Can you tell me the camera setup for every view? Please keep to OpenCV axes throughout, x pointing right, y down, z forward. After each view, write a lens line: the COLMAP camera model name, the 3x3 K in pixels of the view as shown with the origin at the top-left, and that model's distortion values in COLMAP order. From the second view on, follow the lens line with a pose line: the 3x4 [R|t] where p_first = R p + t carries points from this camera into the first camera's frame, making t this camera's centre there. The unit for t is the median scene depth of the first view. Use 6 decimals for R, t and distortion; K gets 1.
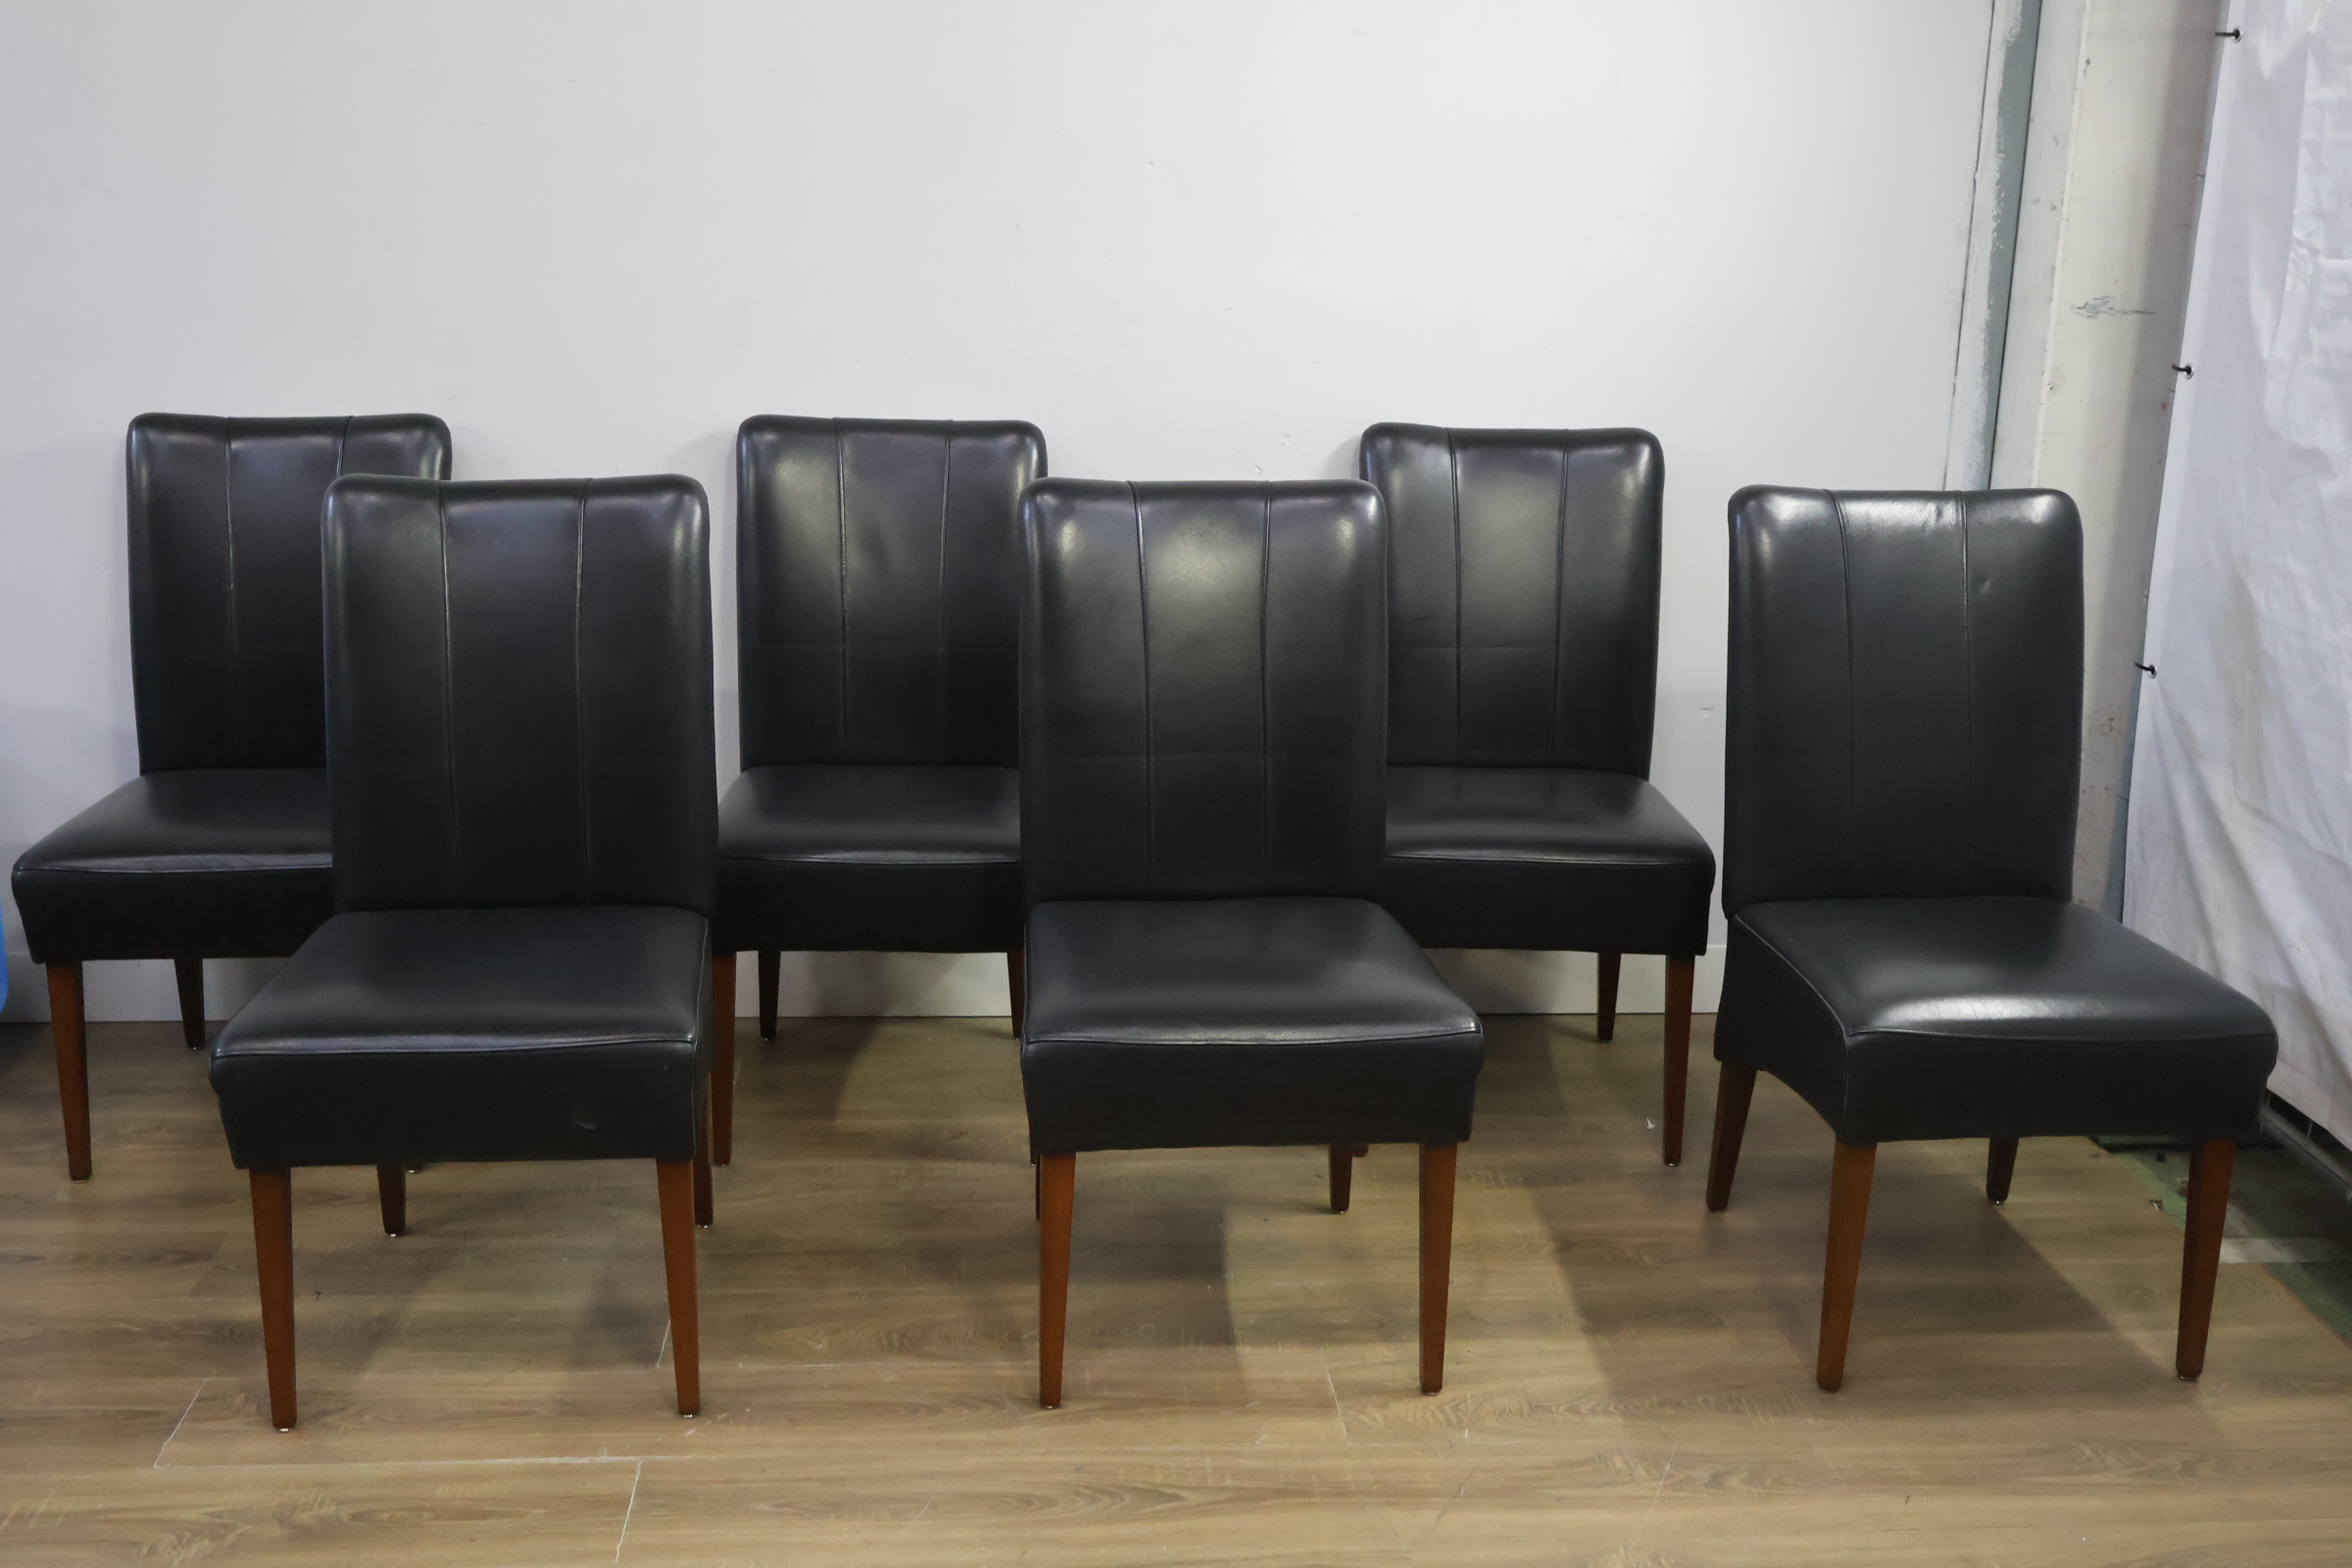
lens RADIAL K [[2497.0, 0, 1176.7], [0, 2497.0, 787.3], [0, 0, 1]] dist [-0.026322, 0.000000]
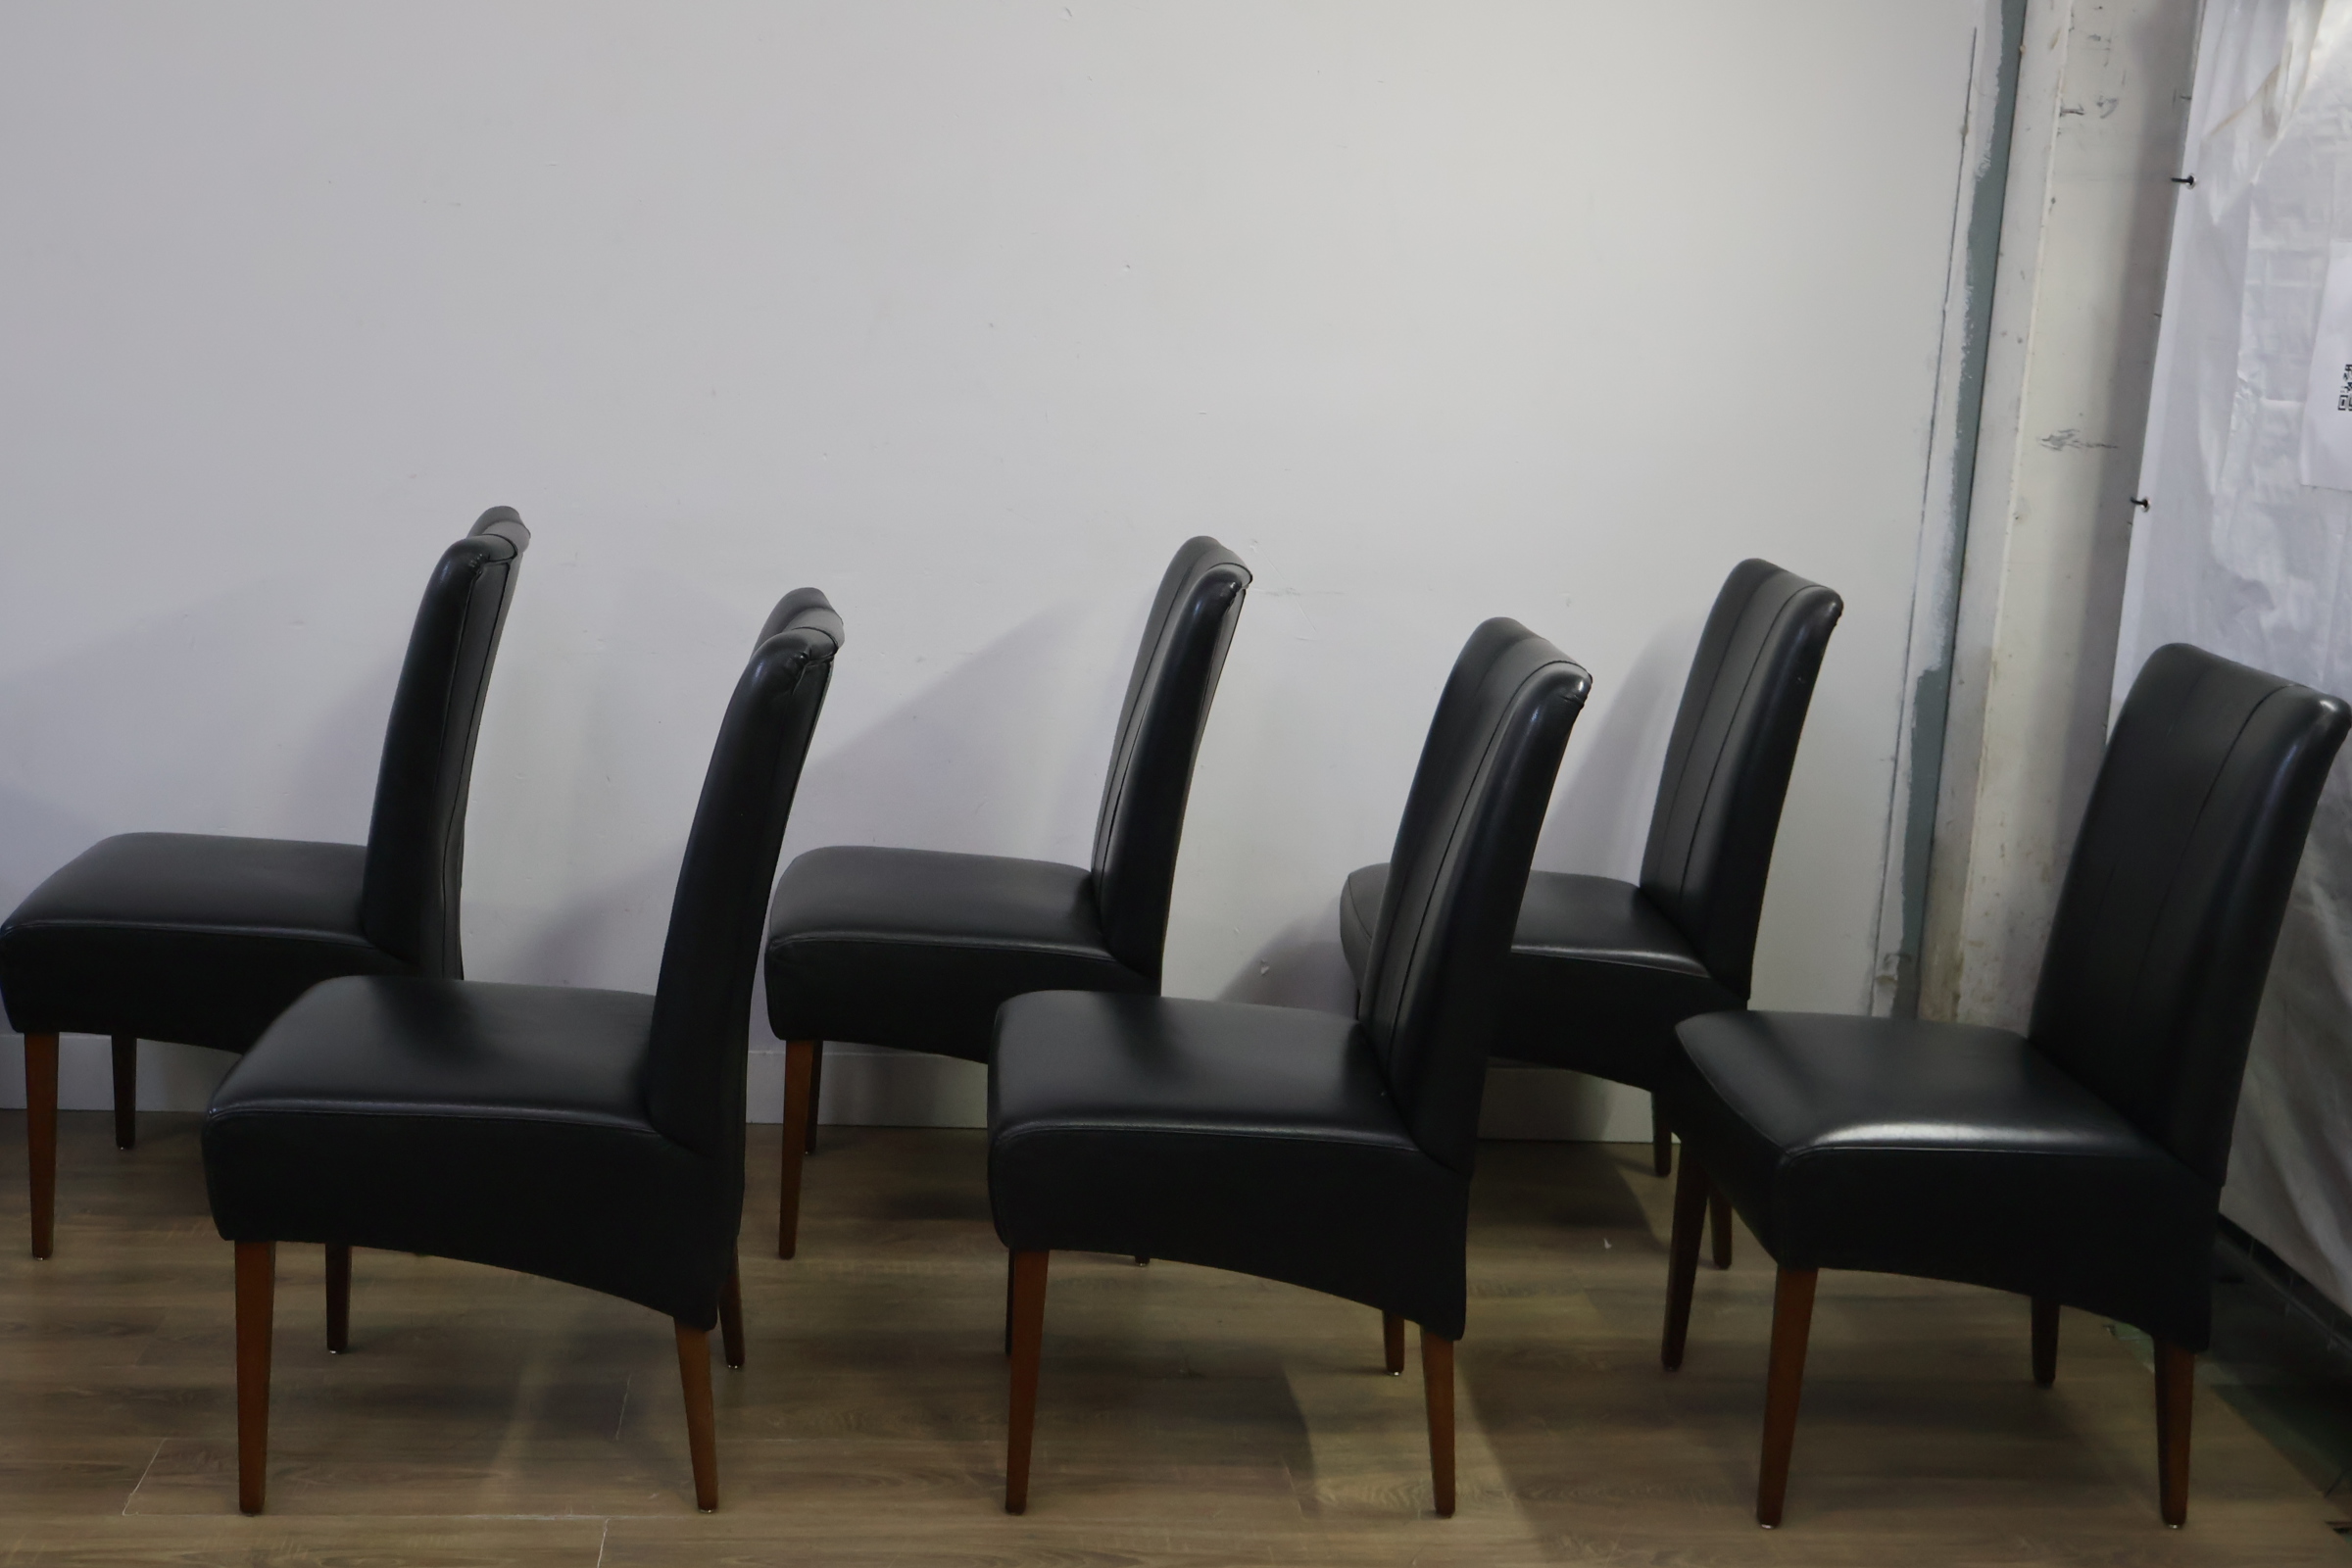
lens RADIAL K [[2872.8, 0, 1204.1], [0, 2872.8, 777.5], [0, 0, 1]] dist [-0.015218, 0.000000]
pose [[0.998847, 0.028099, 0.038933, -0.023298], [-0.025564, 0.997613, -0.064141, 0.033250], [-0.040642, 0.063071, 0.997181, -0.169094]]
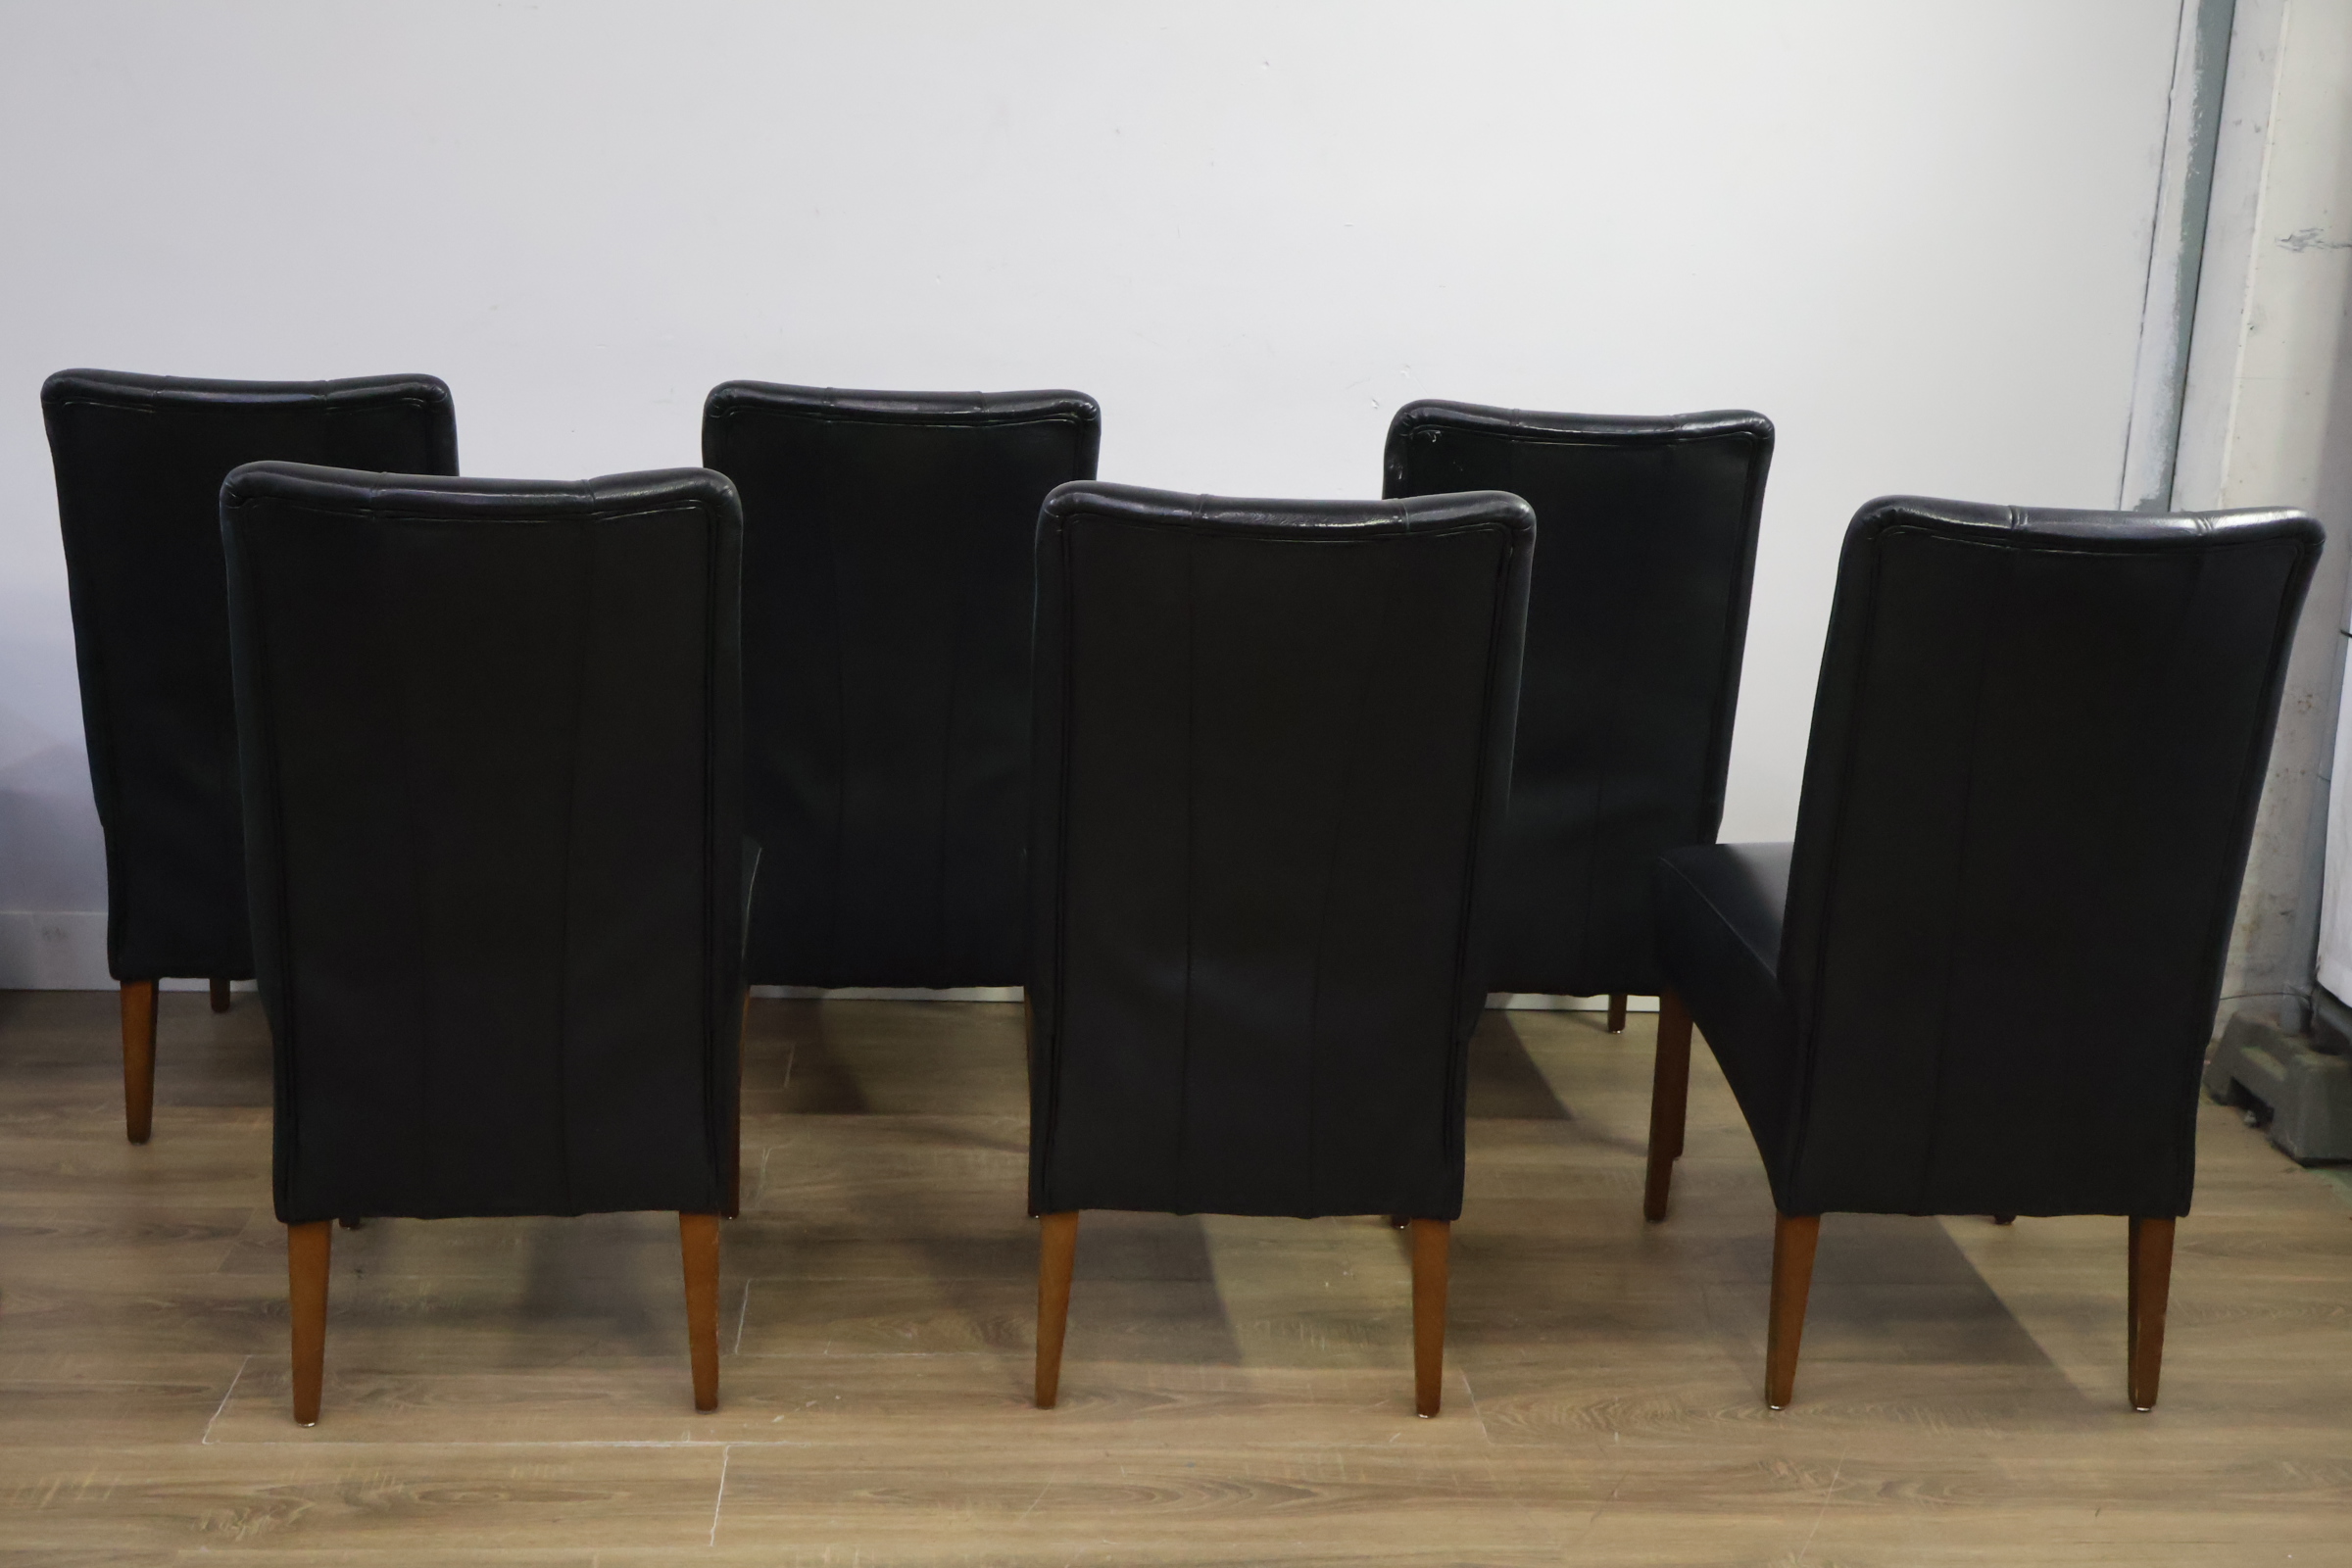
lens RADIAL K [[2872.8, 0, 1176.0], [0, 2872.8, 795.0], [0, 0, 1]] dist [-0.015218, 0.000000]
pose [[0.999840, 0.017771, -0.001996, -0.044600], [-0.017780, 0.999832, -0.004527, 0.026824], [0.001915, 0.004562, 0.999988, -0.058417]]
